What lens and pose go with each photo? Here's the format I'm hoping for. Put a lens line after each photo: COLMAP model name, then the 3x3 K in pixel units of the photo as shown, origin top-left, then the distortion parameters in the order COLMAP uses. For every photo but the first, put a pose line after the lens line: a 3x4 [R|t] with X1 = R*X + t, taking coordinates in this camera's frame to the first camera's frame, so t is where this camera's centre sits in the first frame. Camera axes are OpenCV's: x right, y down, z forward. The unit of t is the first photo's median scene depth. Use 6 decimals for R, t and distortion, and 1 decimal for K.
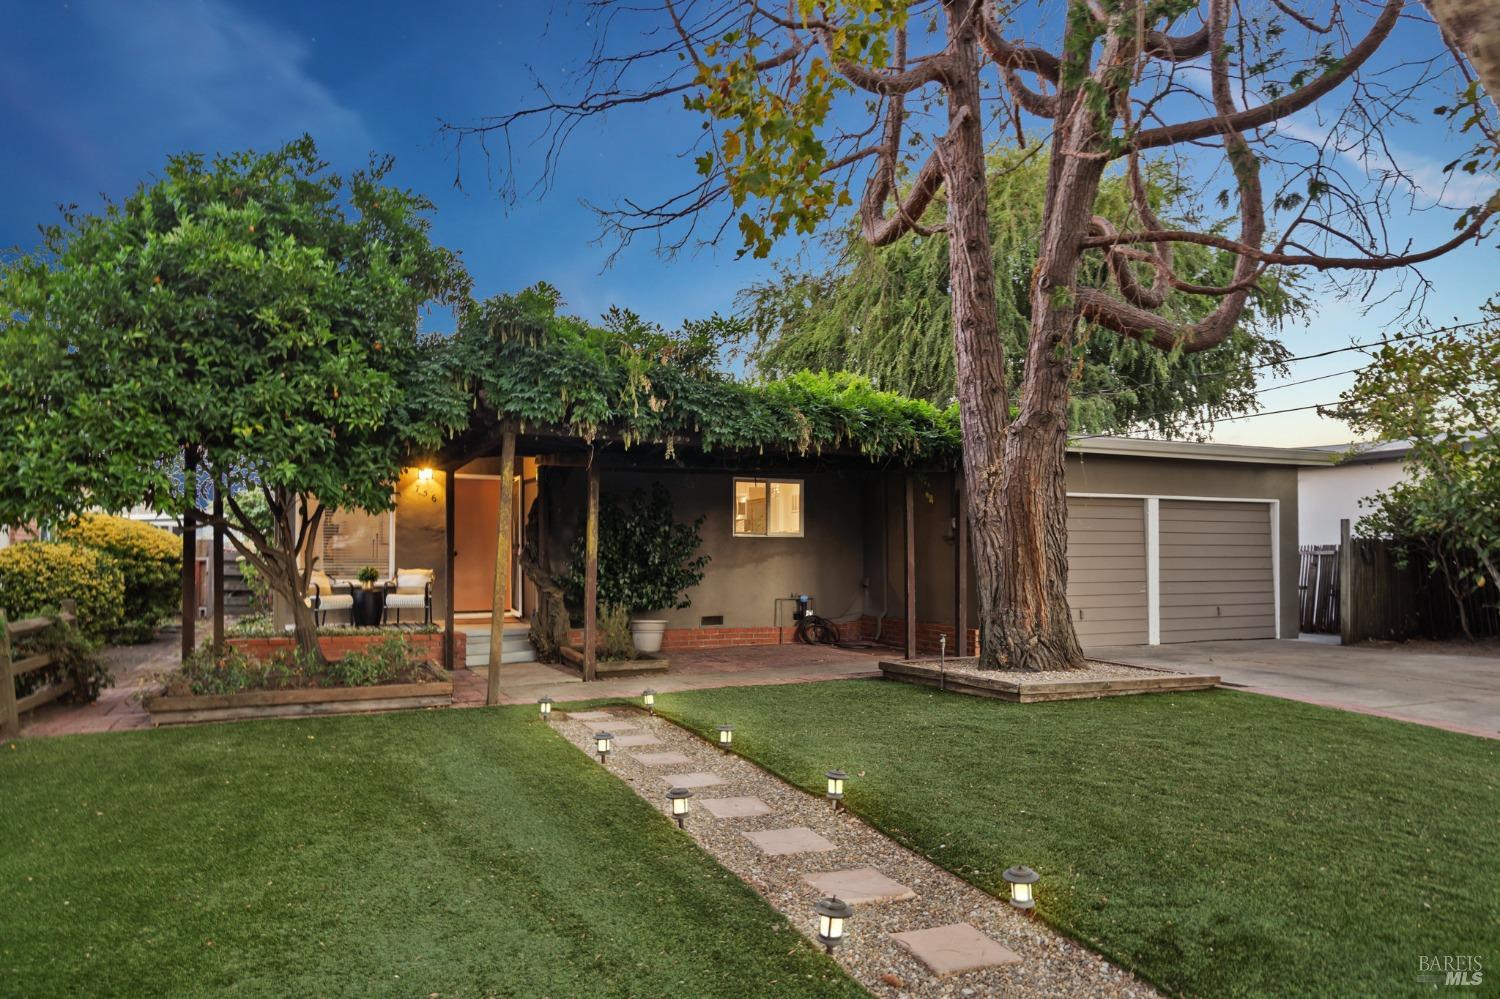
lens RADIAL K [[948.5, 0, 749.7], [0, 948.5, 498.5], [0, 0, 1]] dist [0.006452, 0.000406]
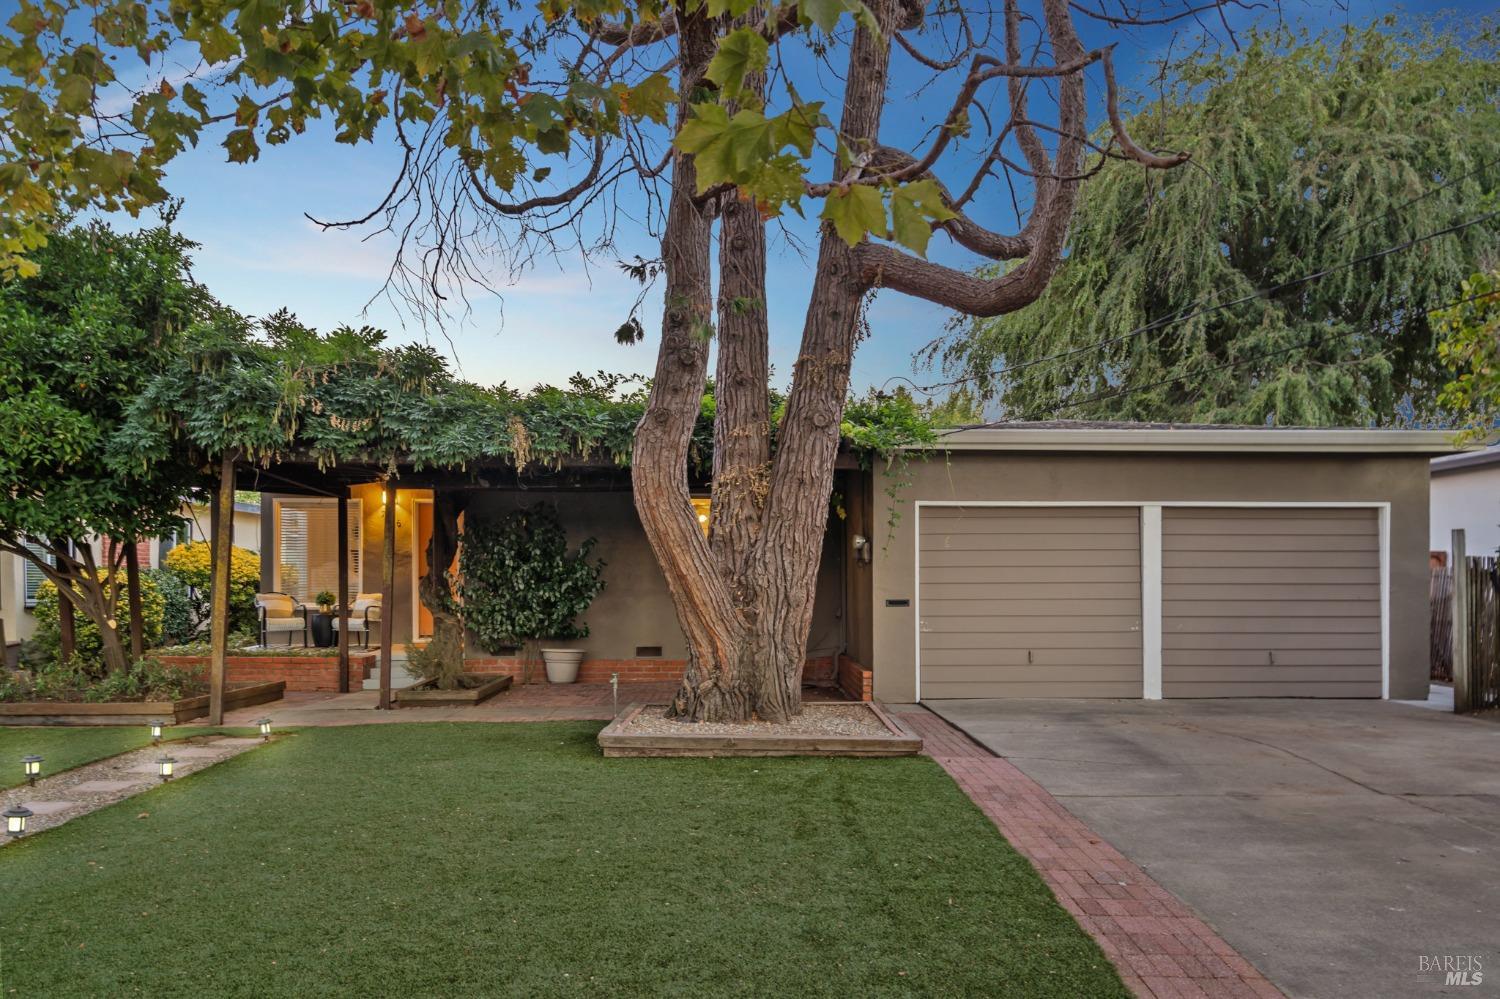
lens RADIAL K [[1038.7, 0, 754.5], [0, 1038.7, 561.7], [0, 0, 1]] dist [0.008589, 0.002211]
pose [[0.925745, -0.005165, -0.378112, 0.485090], [0.021988, 0.998950, 0.040190, 0.004357], [0.377508, -0.045520, 0.924887, 0.127177]]
